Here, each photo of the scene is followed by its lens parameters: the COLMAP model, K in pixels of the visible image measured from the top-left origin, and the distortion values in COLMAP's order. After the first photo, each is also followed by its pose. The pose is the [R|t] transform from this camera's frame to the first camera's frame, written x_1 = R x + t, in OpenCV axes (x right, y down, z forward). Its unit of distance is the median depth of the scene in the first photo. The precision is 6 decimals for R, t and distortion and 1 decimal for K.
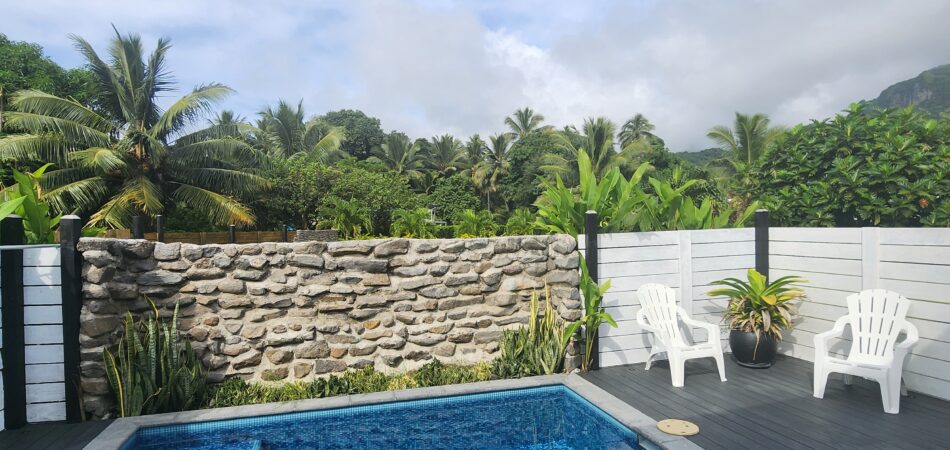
lens RADIAL K [[528.4, 0, 472.5], [0, 528.4, 229.5], [0, 0, 1]] dist [0.001509, 0.000531]
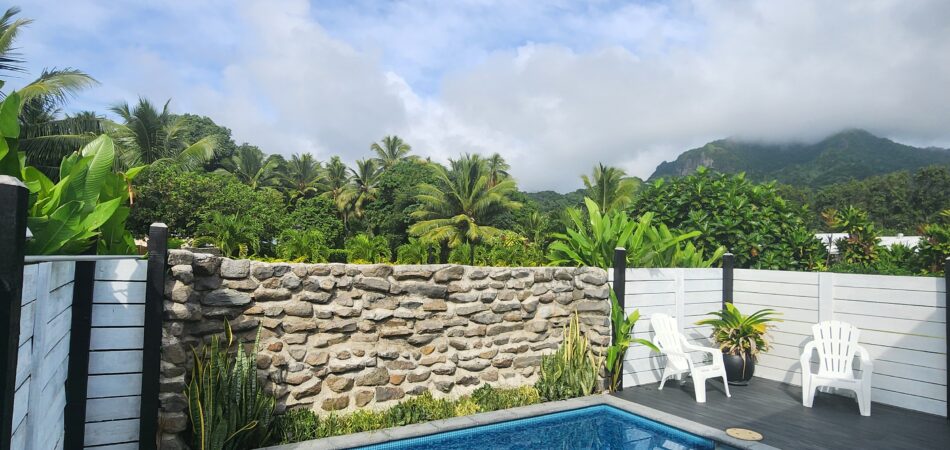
lens RADIAL K [[528.4, 0, 485.0], [0, 528.4, 229.8], [0, 0, 1]] dist [0.001509, 0.000531]
pose [[0.954188, 0.062890, 0.292525, -0.387236], [-0.047203, 0.997058, -0.060385, 0.008792], [-0.295462, 0.043811, 0.954350, 0.008491]]
